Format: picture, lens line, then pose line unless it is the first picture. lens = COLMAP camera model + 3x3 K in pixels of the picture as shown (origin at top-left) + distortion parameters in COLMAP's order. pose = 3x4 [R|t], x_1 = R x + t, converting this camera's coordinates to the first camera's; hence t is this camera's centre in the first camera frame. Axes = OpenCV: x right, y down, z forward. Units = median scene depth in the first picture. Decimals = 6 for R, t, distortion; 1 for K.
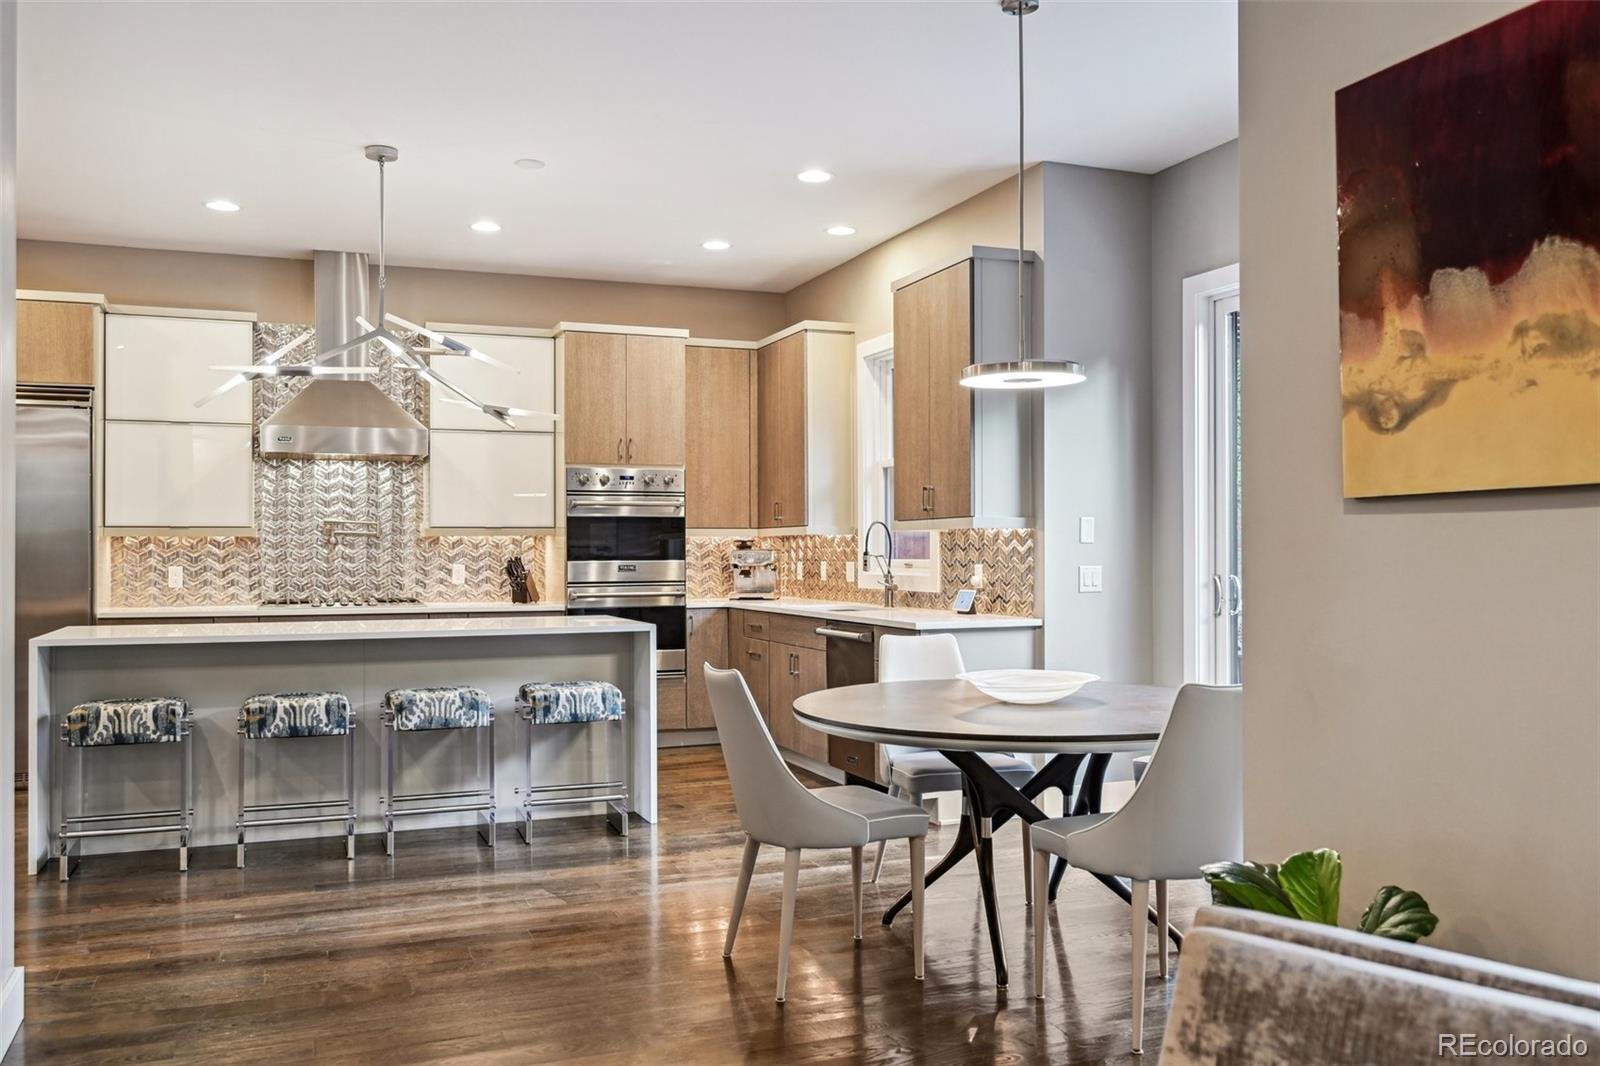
lens RADIAL K [[1291.0, 0, 800.0], [0, 1291.0, 533.0], [0, 0, 1]] dist [-0.001042, 0.003148]
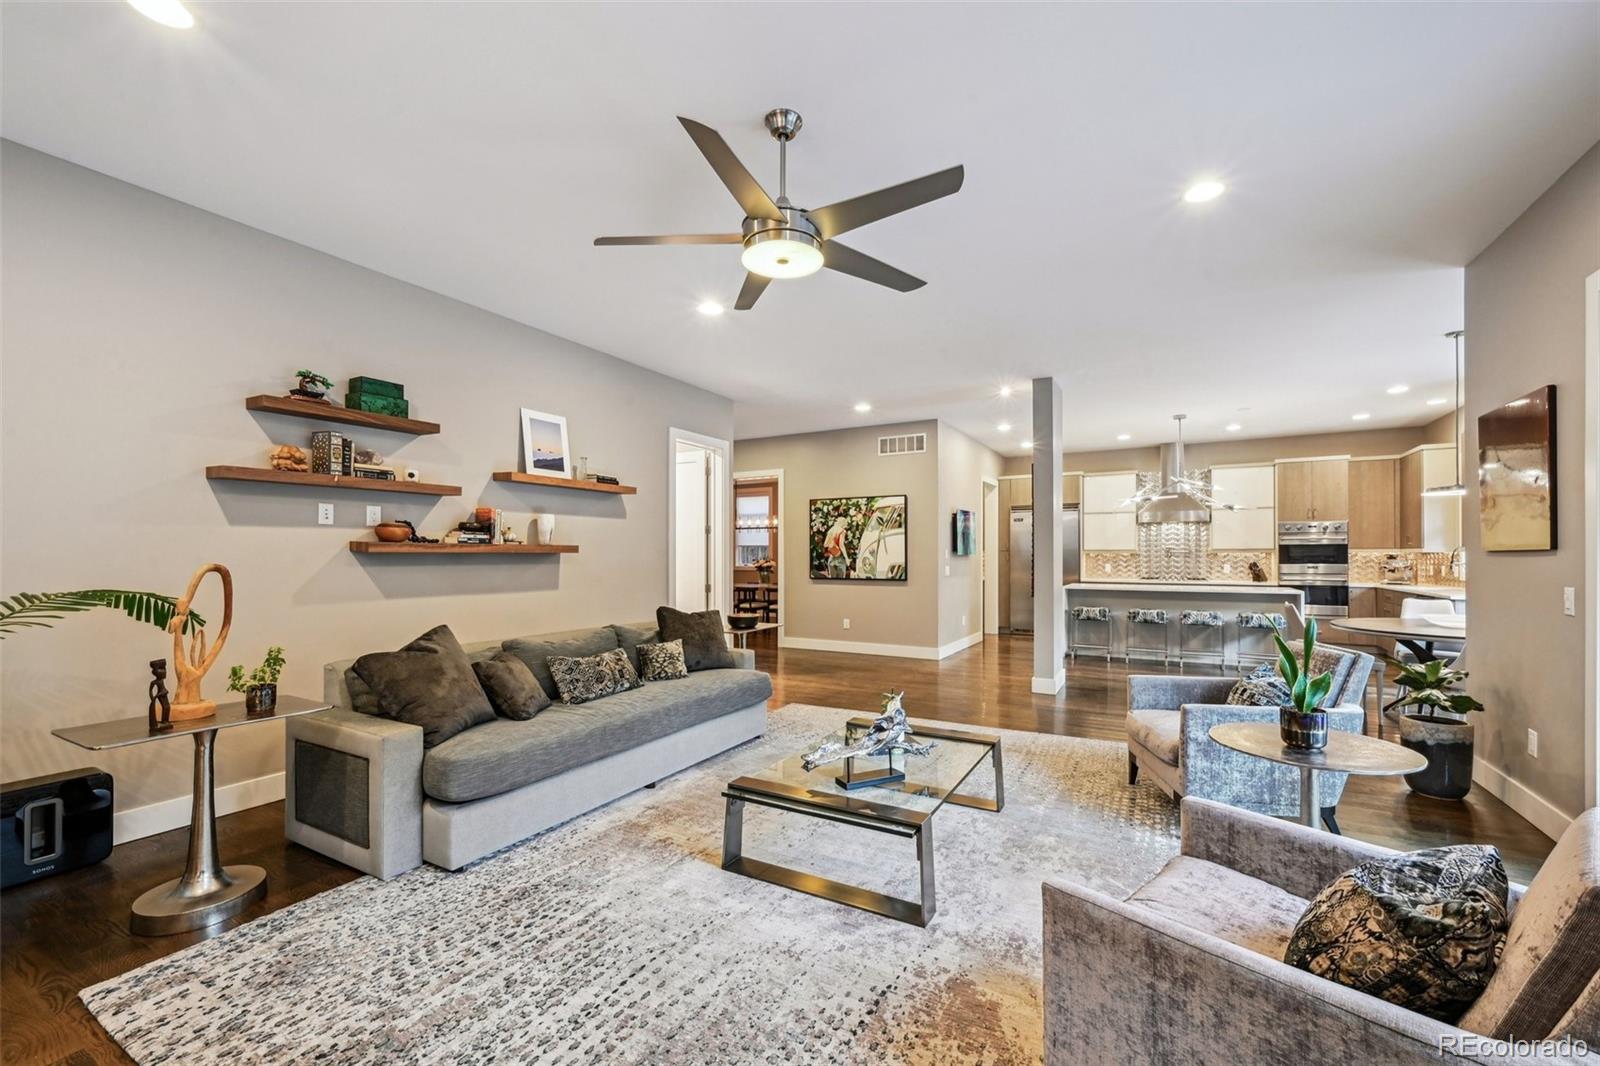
lens RADIAL K [[653.4, 0, 799.2], [0, 653.4, 560.4], [0, 0, 1]] dist [-0.000257, -0.000073]
pose [[0.617247, 0.008079, -0.786728, 0.239329], [0.010359, 0.999777, 0.018394, -0.017222], [0.786701, -0.019503, 0.617026, -0.443984]]
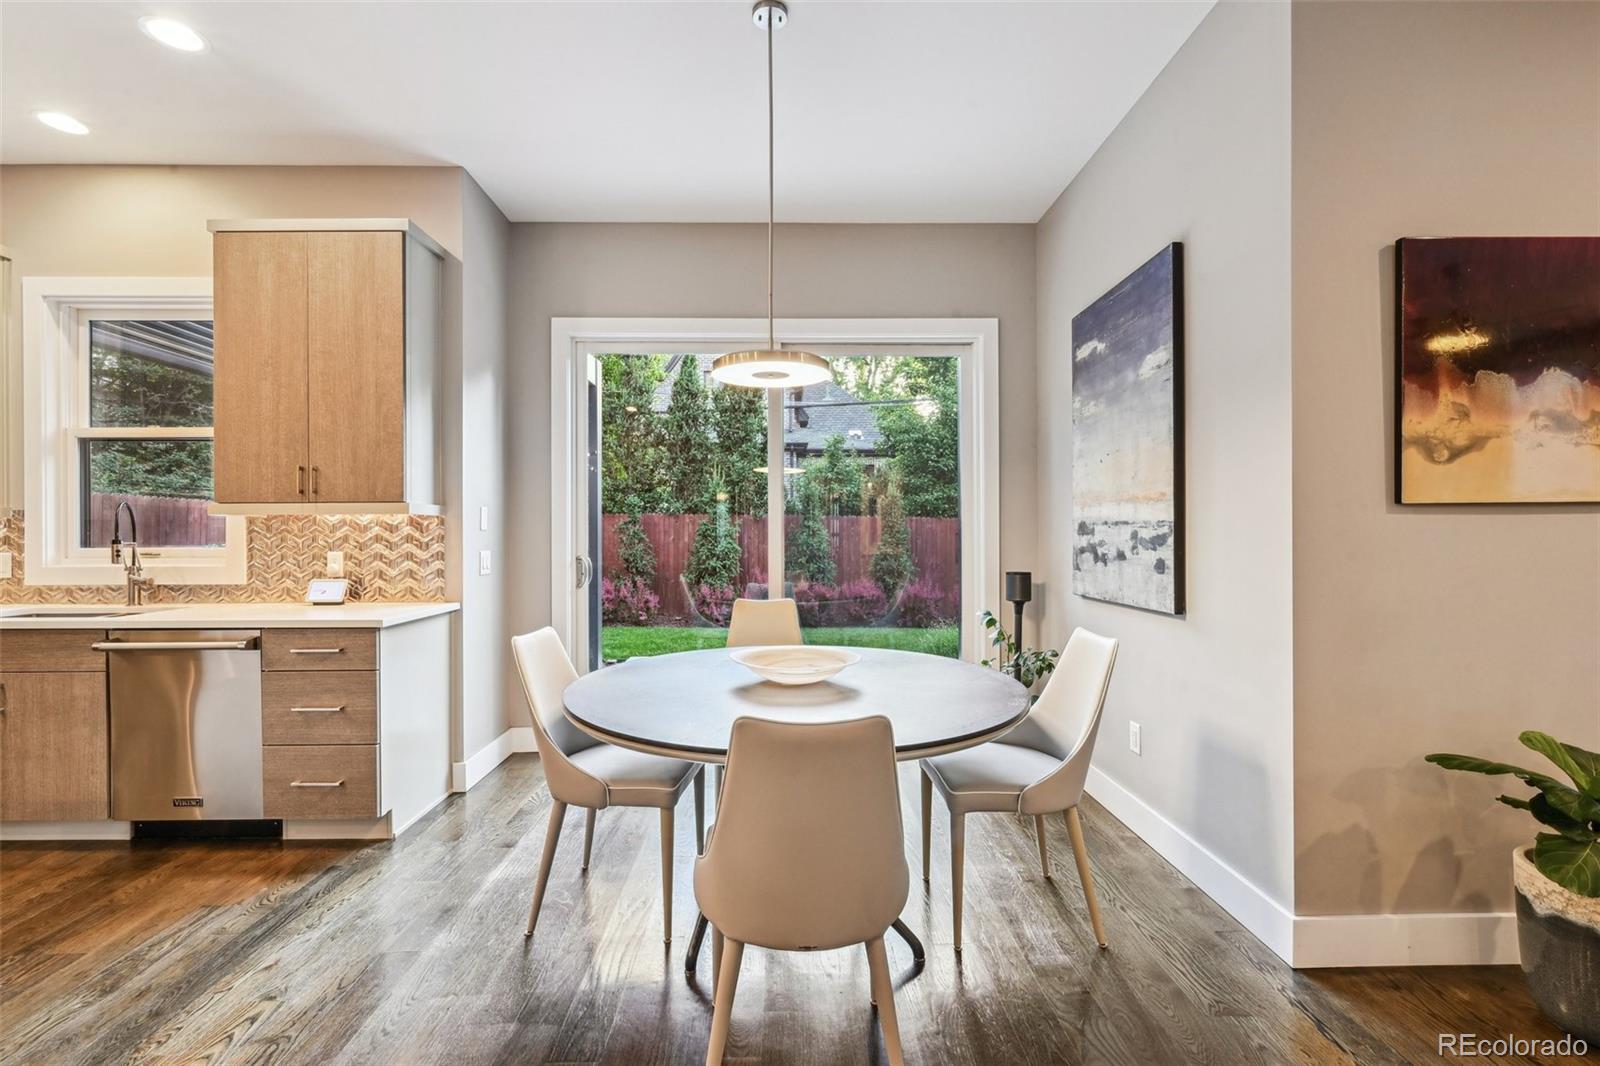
lens RADIAL K [[703.3, 0, 800.0], [0, 703.3, 533.0], [0, 0, 1]] dist [0.000966, 0.000300]
pose [[0.363558, 0.003124, 0.931566, -0.223522], [-0.011419, 0.999934, 0.001103, 0.005620], [-0.931502, -0.011039, 0.363570, 0.489871]]
